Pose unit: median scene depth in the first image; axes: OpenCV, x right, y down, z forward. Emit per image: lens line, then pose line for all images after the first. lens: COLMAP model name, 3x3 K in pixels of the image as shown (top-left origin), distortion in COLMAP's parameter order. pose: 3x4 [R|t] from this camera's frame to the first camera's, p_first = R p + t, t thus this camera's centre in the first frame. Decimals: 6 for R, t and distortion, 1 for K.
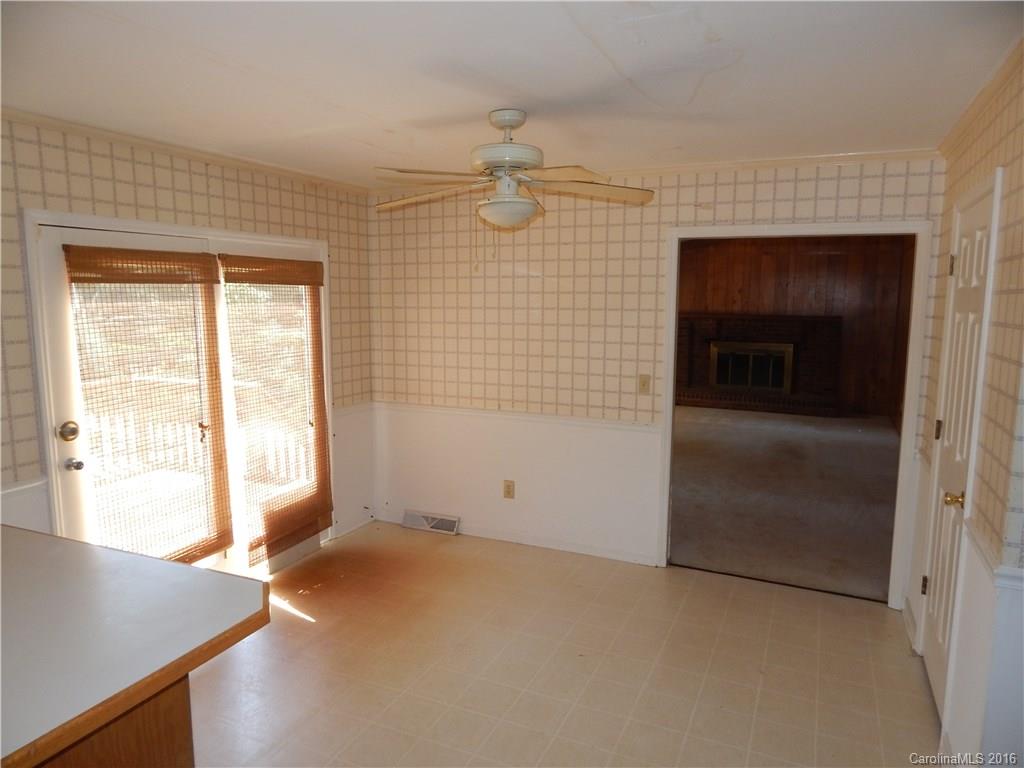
lens RADIAL K [[689.8, 0, 516.7], [0, 689.8, 378.5], [0, 0, 1]] dist [0.014838, -0.001915]
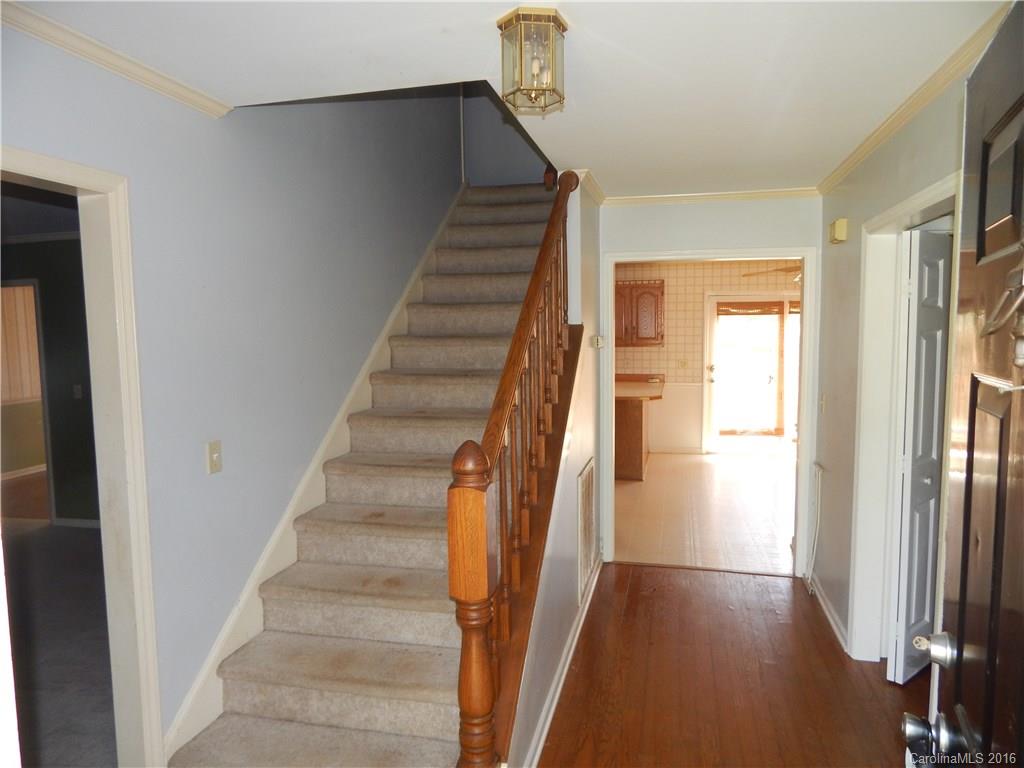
lens RADIAL K [[689.8, 0, 514.2], [0, 689.8, 384.0], [0, 0, 1]] dist [0.014838, -0.001915]
pose [[0.194861, 0.074918, -0.977965, 1.504431], [-0.120034, 0.991405, 0.052031, 0.069557], [0.973458, 0.107250, 0.202179, -0.257969]]
